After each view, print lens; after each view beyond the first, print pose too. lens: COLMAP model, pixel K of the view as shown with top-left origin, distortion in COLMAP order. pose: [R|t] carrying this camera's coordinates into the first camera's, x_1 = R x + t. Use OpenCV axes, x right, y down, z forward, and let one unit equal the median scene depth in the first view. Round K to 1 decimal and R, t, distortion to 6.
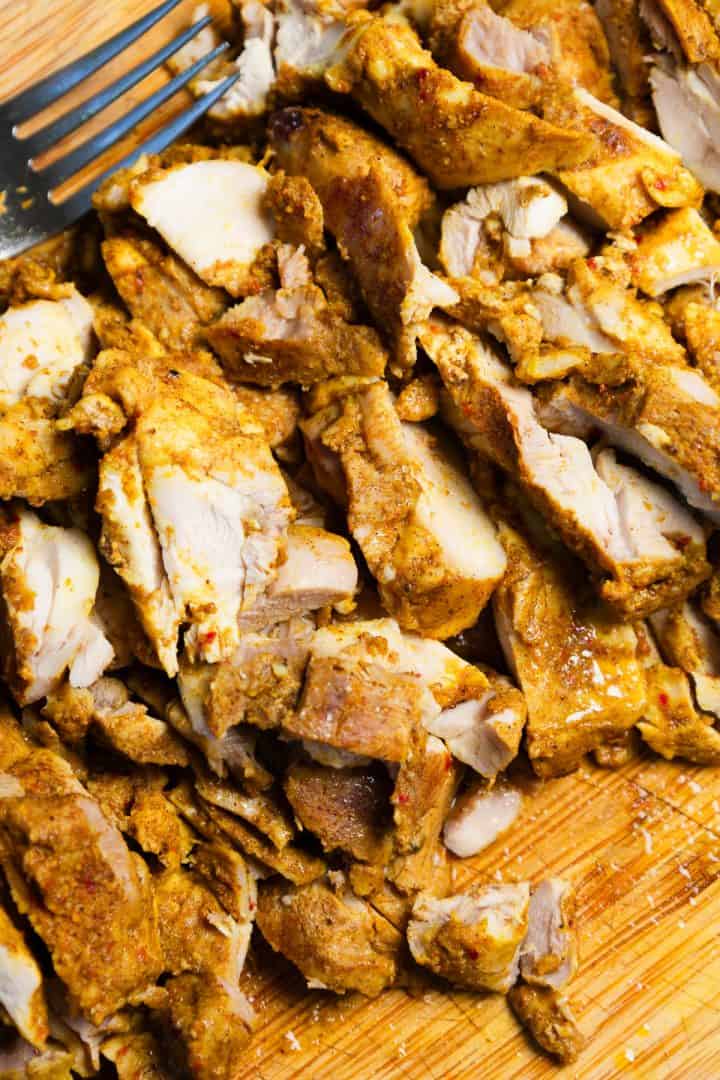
lens RADIAL K [[2577.8, 0, 360.8], [0, 2577.8, 499.7], [0, 0, 1]] dist [0.098718, -0.075974]
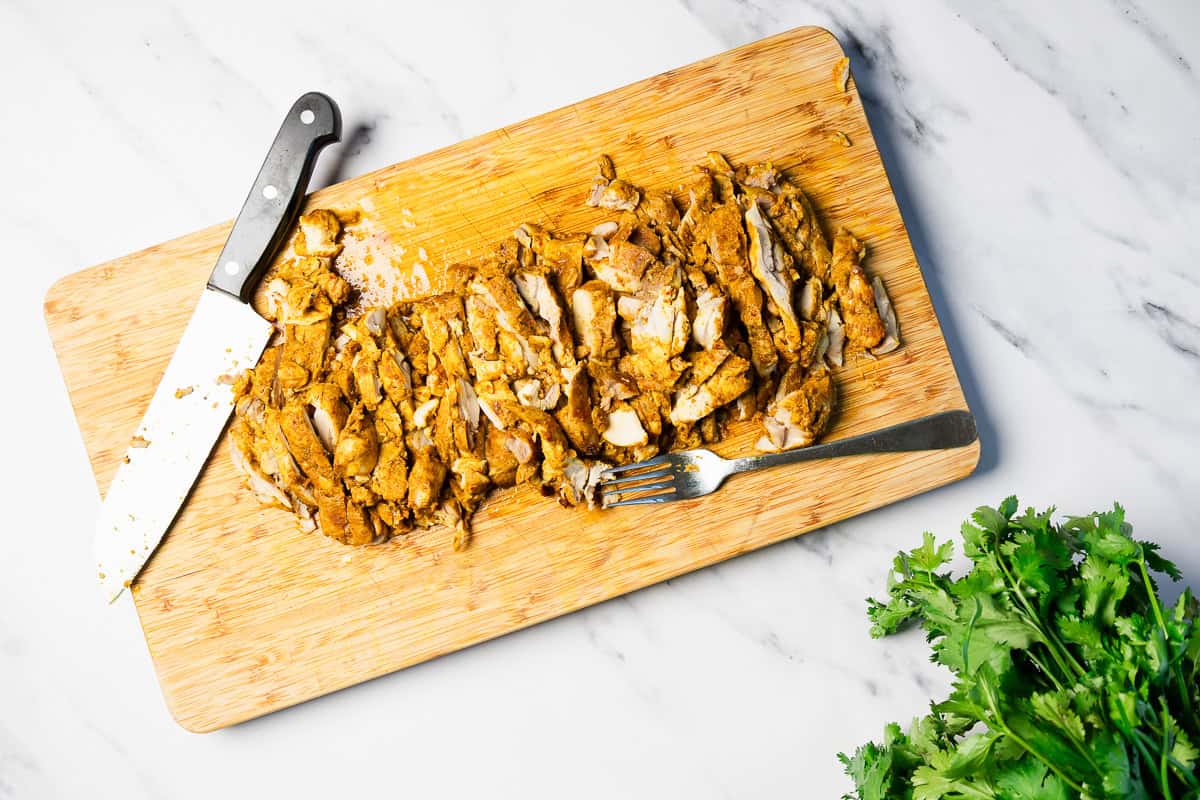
lens RADIAL K [[1407.7, 0, 600.0], [0, 1407.7, 400.0], [0, 0, 1]] dist [-0.020615, -0.007911]
pose [[-0.945938, -0.322074, 0.038323, -0.086766], [0.321775, -0.917020, 0.235658, -0.508594], [-0.040756, 0.235250, 0.971080, -0.695086]]
